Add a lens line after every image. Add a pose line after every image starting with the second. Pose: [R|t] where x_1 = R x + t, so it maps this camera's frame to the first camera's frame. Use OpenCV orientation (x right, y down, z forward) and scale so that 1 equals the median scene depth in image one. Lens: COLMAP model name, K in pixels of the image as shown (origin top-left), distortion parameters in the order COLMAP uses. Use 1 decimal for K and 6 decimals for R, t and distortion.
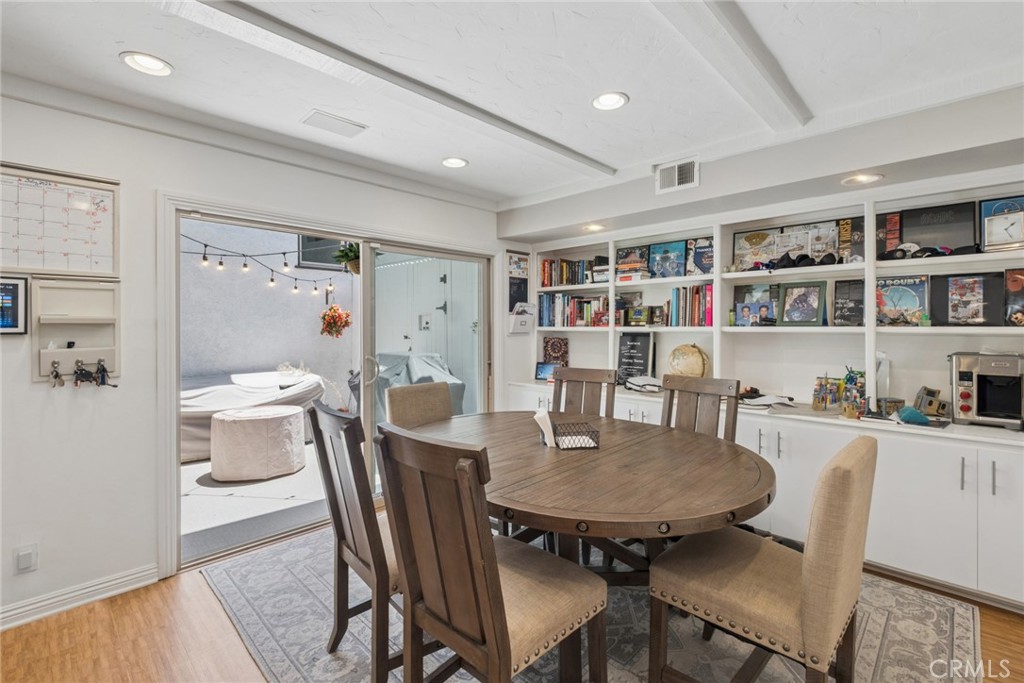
lens RADIAL K [[452.8, 0, 513.6], [0, 452.8, 337.8], [0, 0, 1]] dist [0.001028, 0.000037]
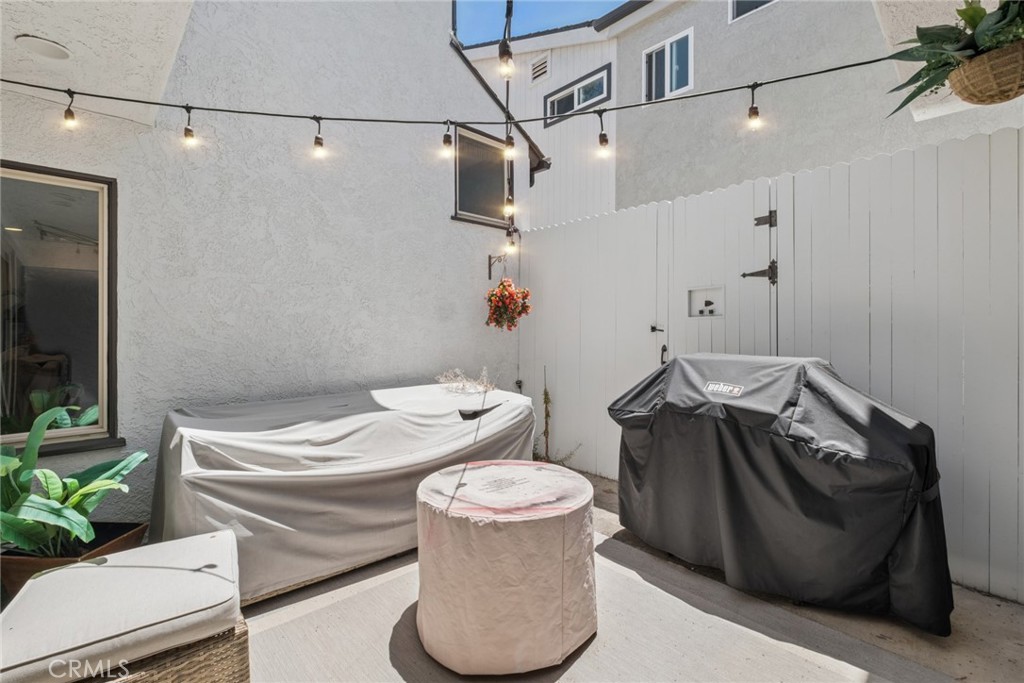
lens RADIAL K [[452.8, 0, 510.3], [0, 452.8, 336.8], [0, 0, 1]] dist [0.001028, 0.000037]
pose [[0.998226, 0.005135, -0.059319, -0.404292], [-0.005424, 0.999974, -0.004706, 0.013693], [0.059293, 0.005019, 0.998228, 0.418130]]
